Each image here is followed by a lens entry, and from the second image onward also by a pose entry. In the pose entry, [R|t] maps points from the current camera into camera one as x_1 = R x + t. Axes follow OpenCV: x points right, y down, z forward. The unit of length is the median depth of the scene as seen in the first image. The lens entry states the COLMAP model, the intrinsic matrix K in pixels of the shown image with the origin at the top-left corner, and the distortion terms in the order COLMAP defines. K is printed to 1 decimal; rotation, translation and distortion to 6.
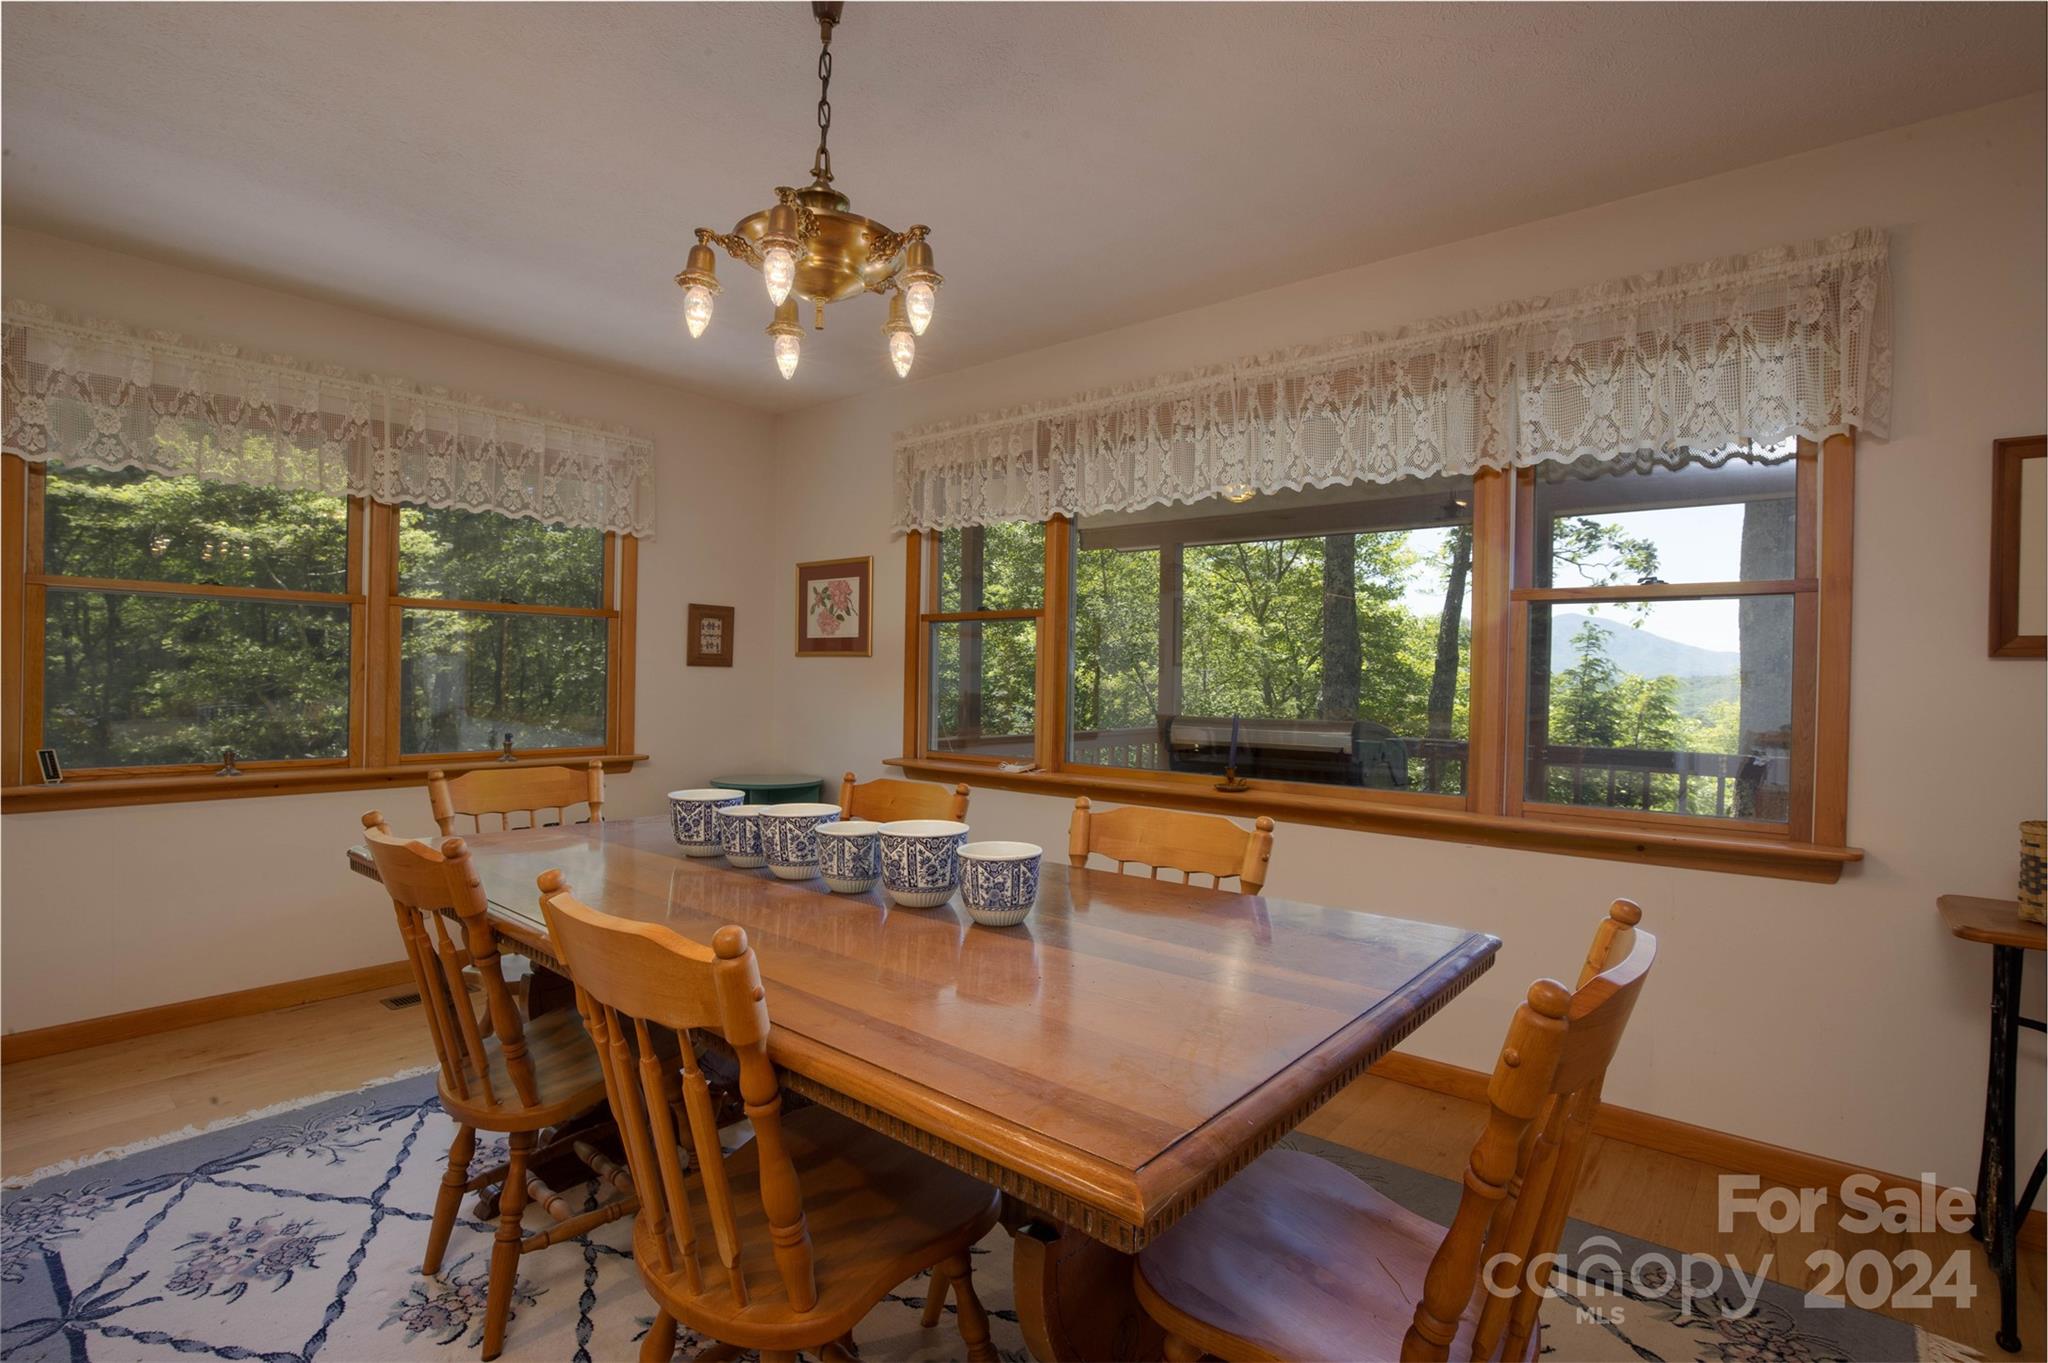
lens RADIAL K [[971.4, 0, 1064.9], [0, 971.4, 681.8], [0, 0, 1]] dist [-0.031831, 0.002238]
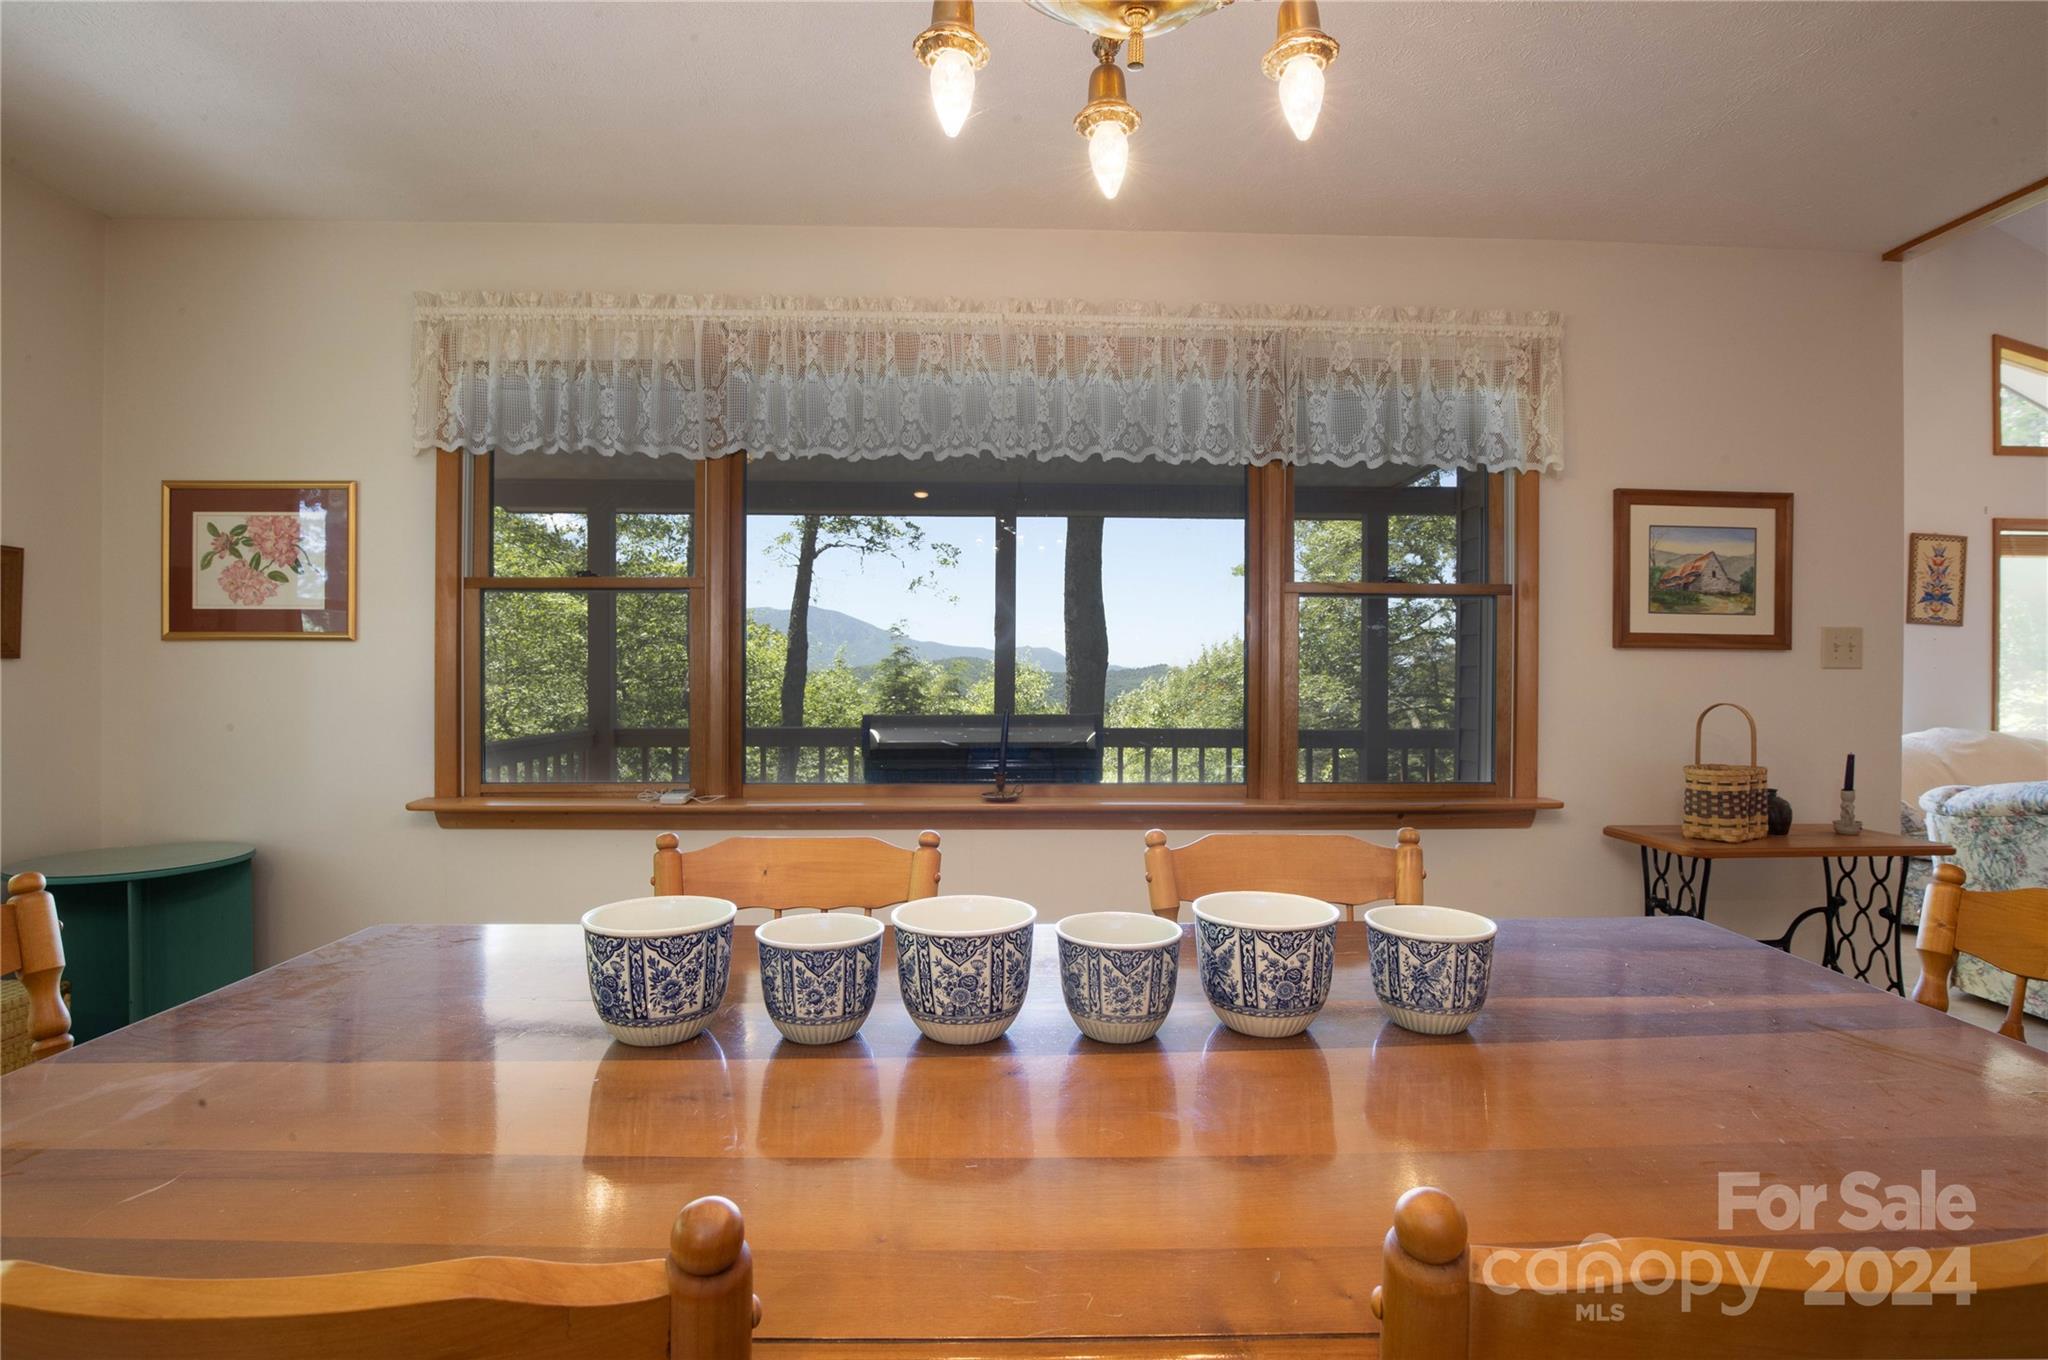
lens RADIAL K [[971.4, 0, 993.3], [0, 971.4, 676.7], [0, 0, 1]] dist [-0.031831, 0.002238]
pose [[0.760768, -0.015571, 0.648838, -0.378866], [0.010658, 0.999877, 0.011498, -0.006939], [-0.648937, -0.001832, 0.760840, 0.337538]]
